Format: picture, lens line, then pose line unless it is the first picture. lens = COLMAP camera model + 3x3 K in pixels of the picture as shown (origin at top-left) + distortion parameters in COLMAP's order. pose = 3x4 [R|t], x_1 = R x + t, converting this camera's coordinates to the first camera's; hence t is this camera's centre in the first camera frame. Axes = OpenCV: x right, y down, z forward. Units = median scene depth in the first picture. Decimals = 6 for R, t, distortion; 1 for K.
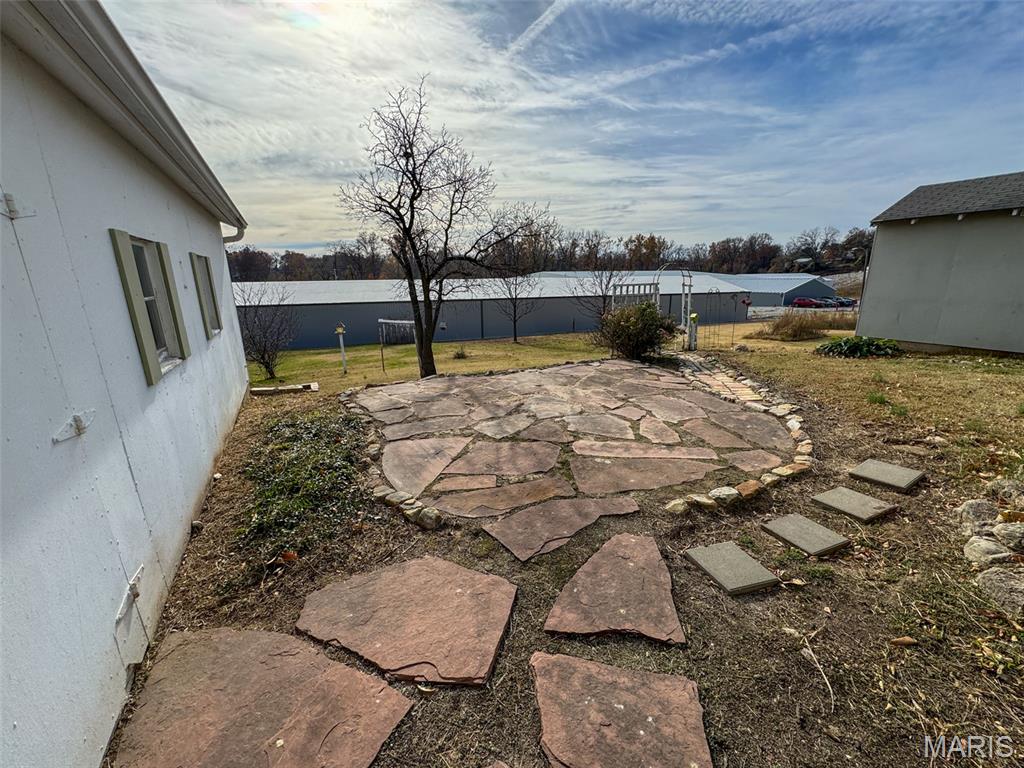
lens RADIAL K [[409.2, 0, 512.3], [0, 409.2, 382.6], [0, 0, 1]] dist [-0.001220, -0.000423]
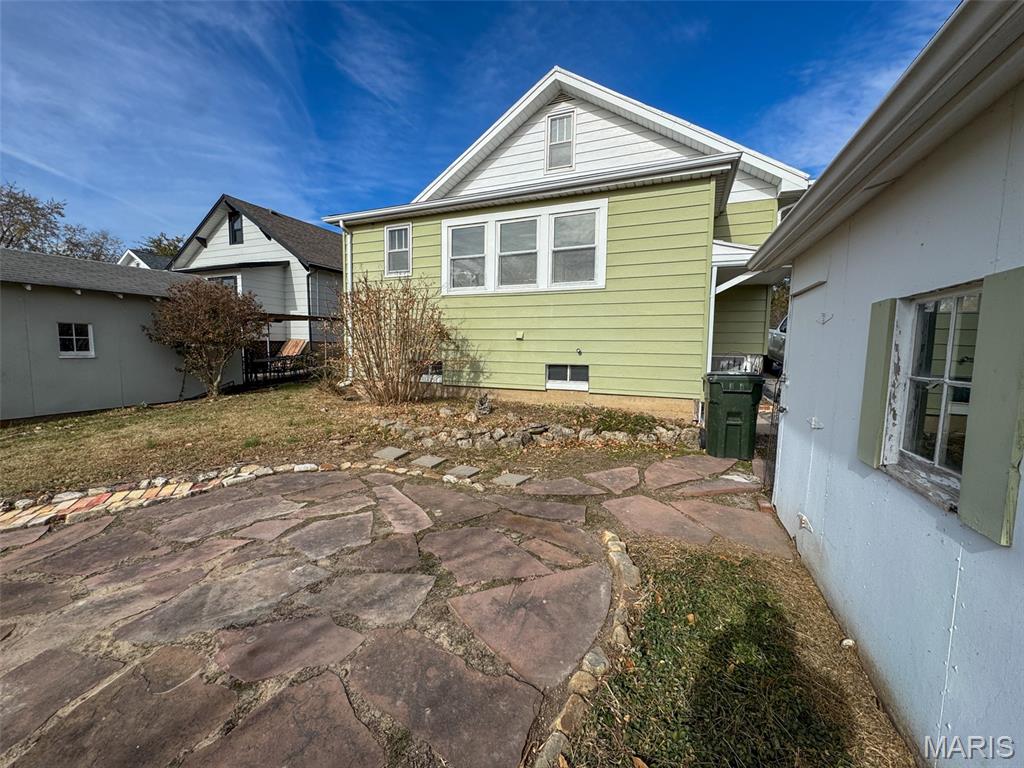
lens RADIAL K [[409.2, 0, 512.3], [0, 409.2, 382.6], [0, 0, 1]] dist [-0.001220, -0.000423]
pose [[-0.624252, -0.071775, 0.777919, -0.572400], [0.192334, 0.951001, 0.242086, -0.288134], [-0.757177, 0.300743, -0.579859, 1.085283]]
